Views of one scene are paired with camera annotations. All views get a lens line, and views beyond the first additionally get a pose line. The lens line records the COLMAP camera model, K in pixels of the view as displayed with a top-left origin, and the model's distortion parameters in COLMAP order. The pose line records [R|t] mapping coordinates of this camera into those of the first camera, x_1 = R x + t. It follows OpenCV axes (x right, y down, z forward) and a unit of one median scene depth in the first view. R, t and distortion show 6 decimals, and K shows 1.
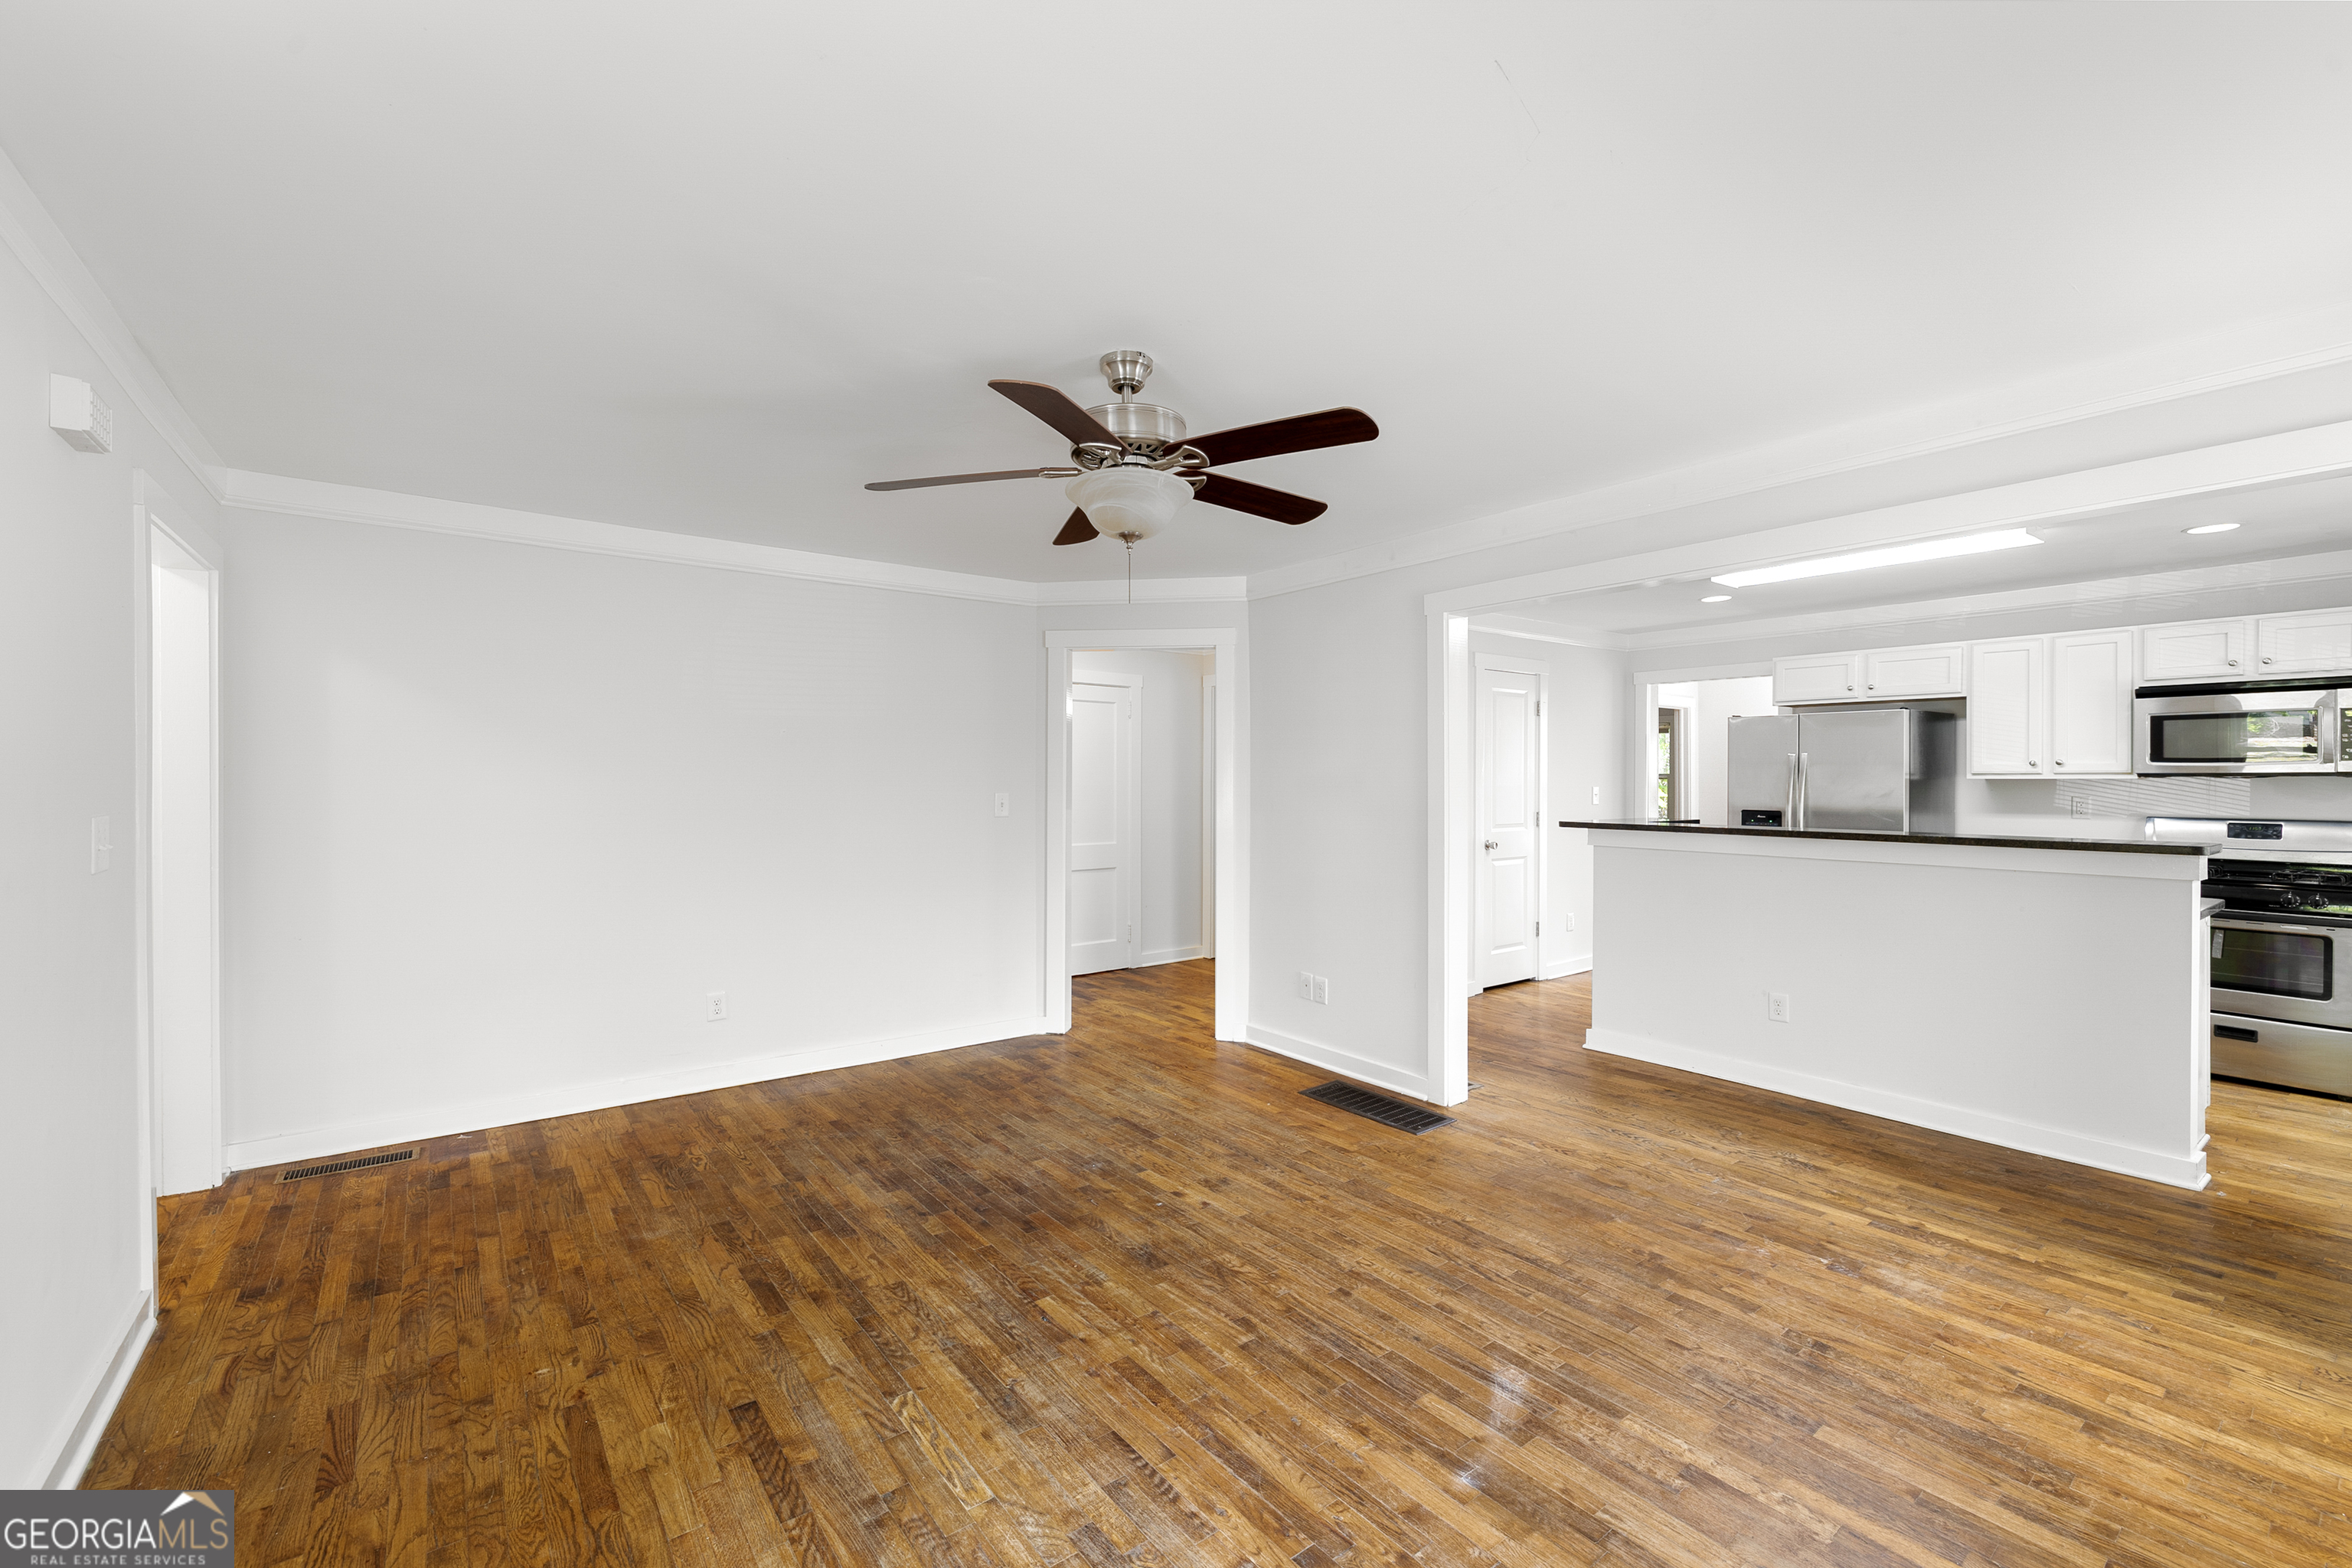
lens RADIAL K [[979.7, 0, 1185.4], [0, 979.7, 788.0], [0, 0, 1]] dist [0.000349, 0.000322]
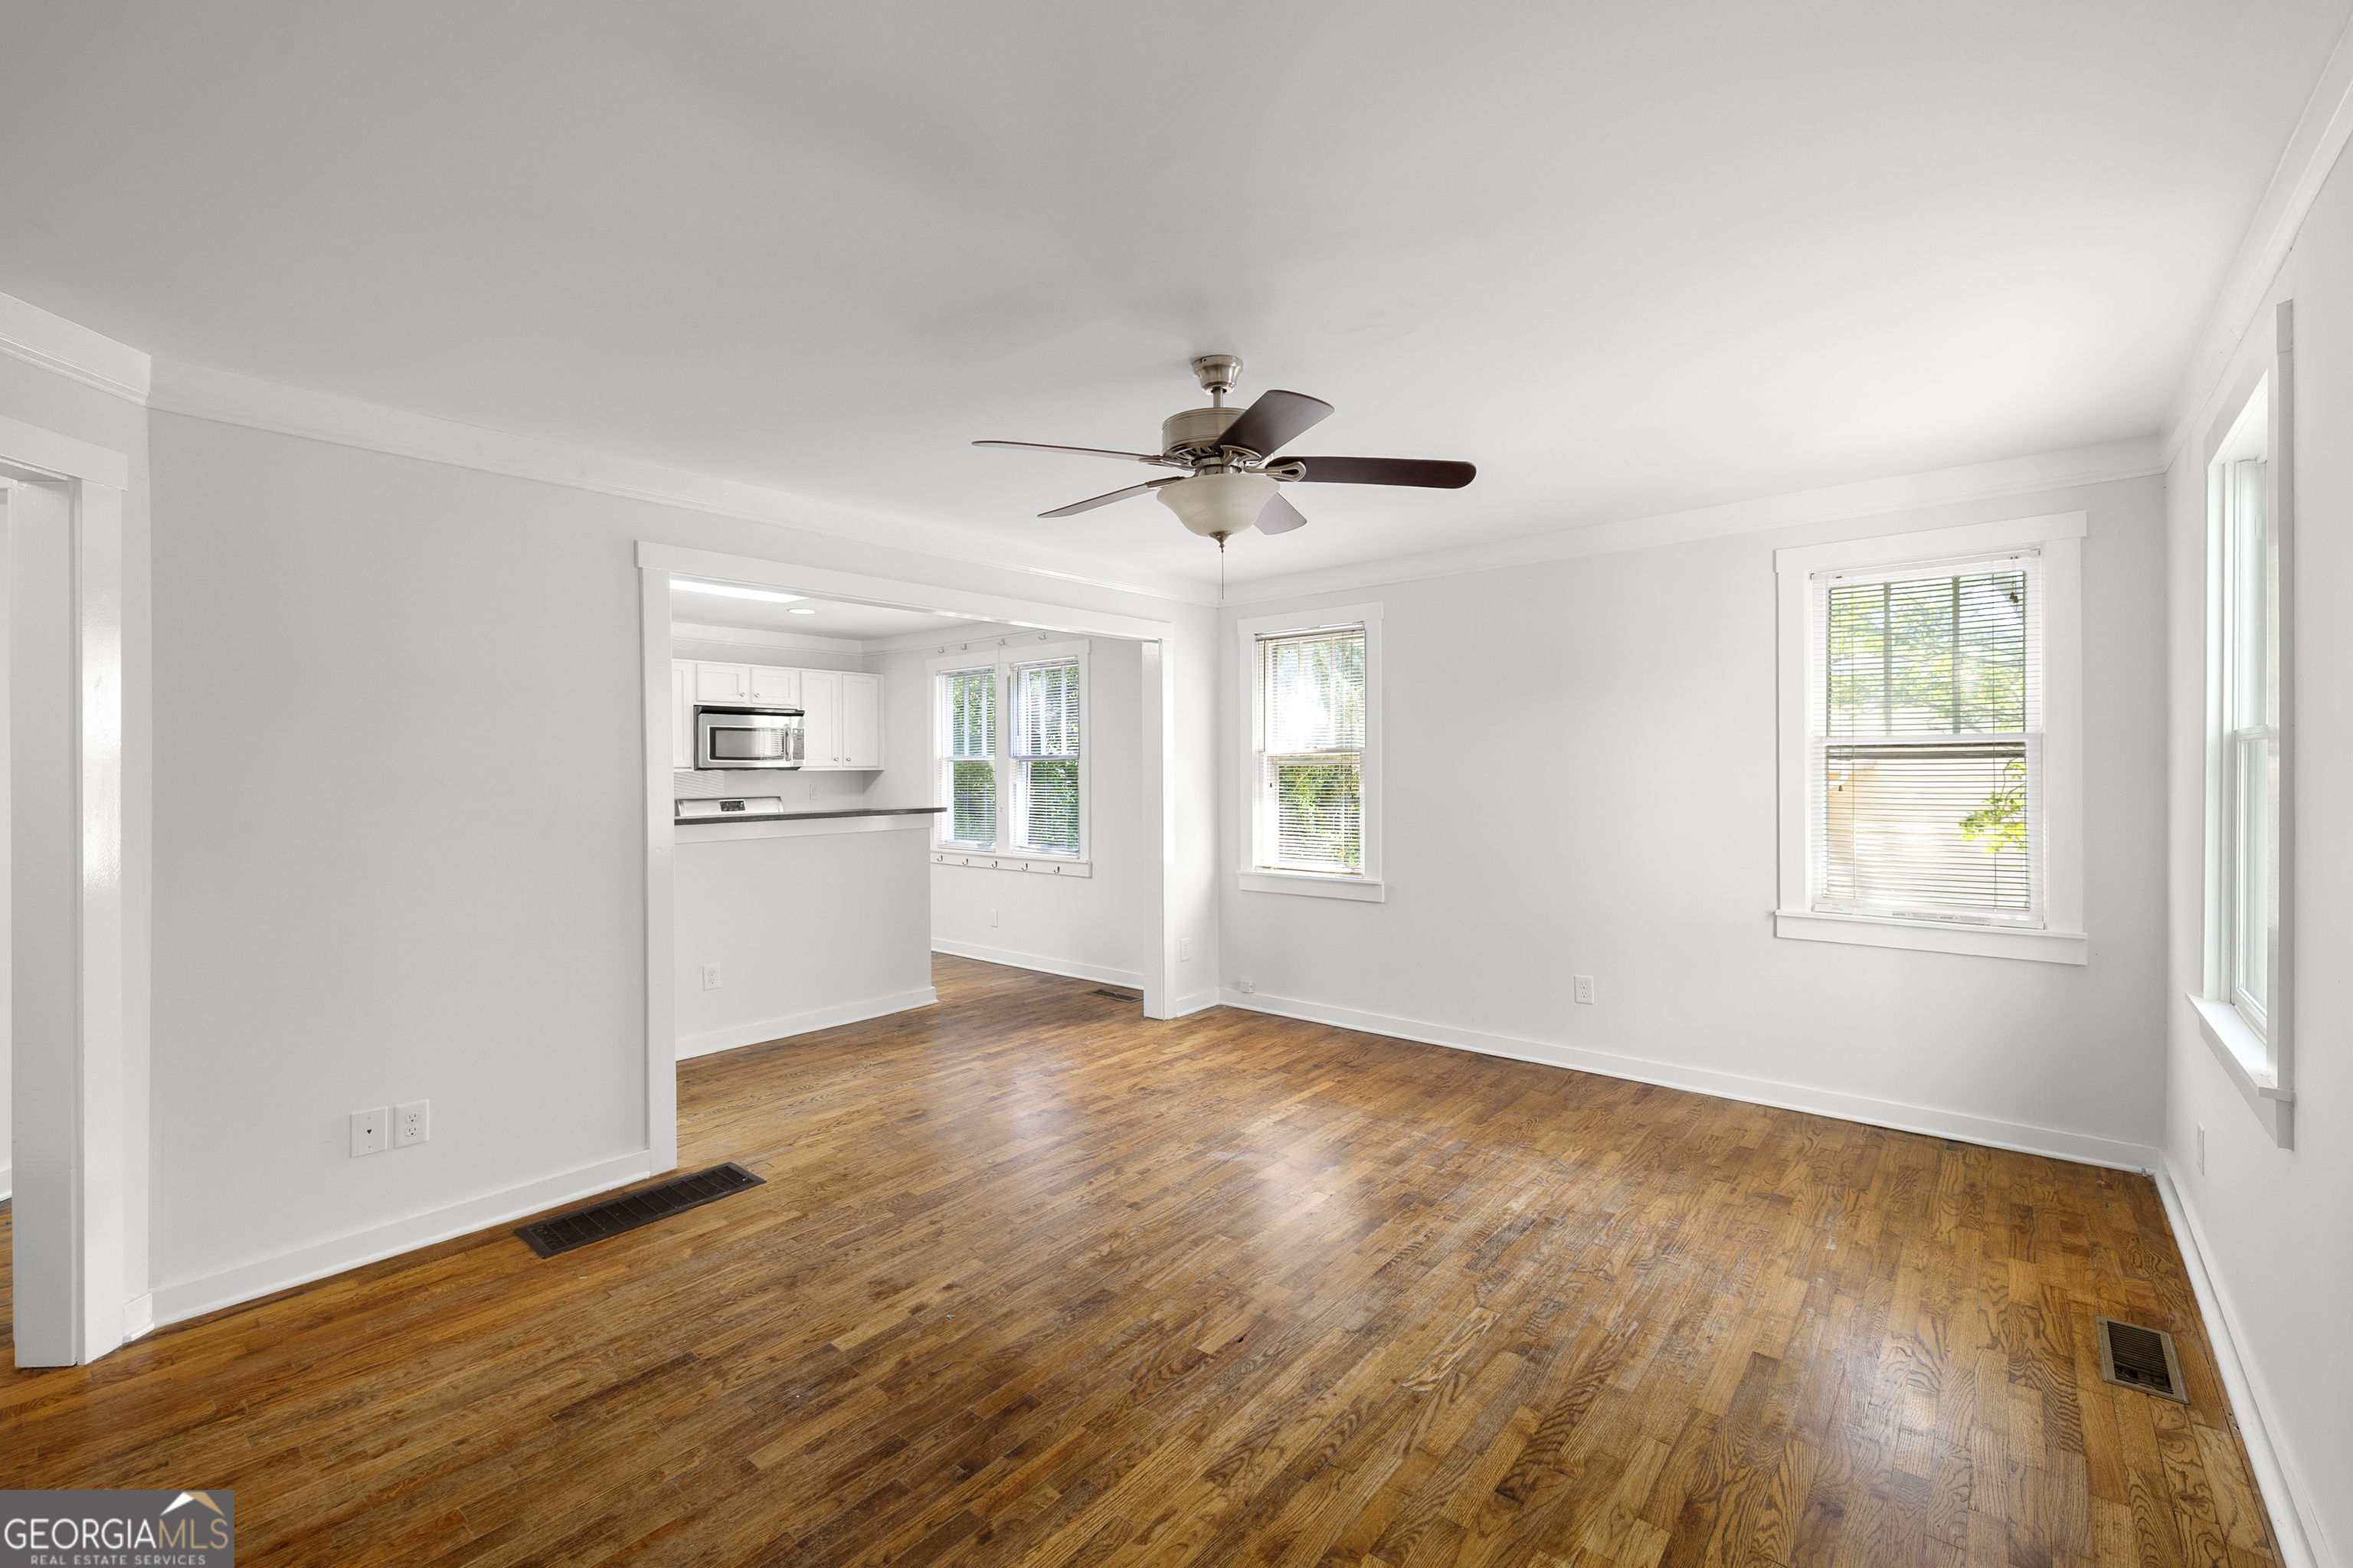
lens RADIAL K [[993.6, 0, 1185.5], [0, 993.6, 771.7], [0, 0, 1]] dist [0.000182, -0.000206]
pose [[-0.220801, -0.002201, 0.975316, -0.769438], [0.017638, 0.999825, 0.006250, -0.007631], [-0.975159, 0.018583, -0.220724, 0.907879]]
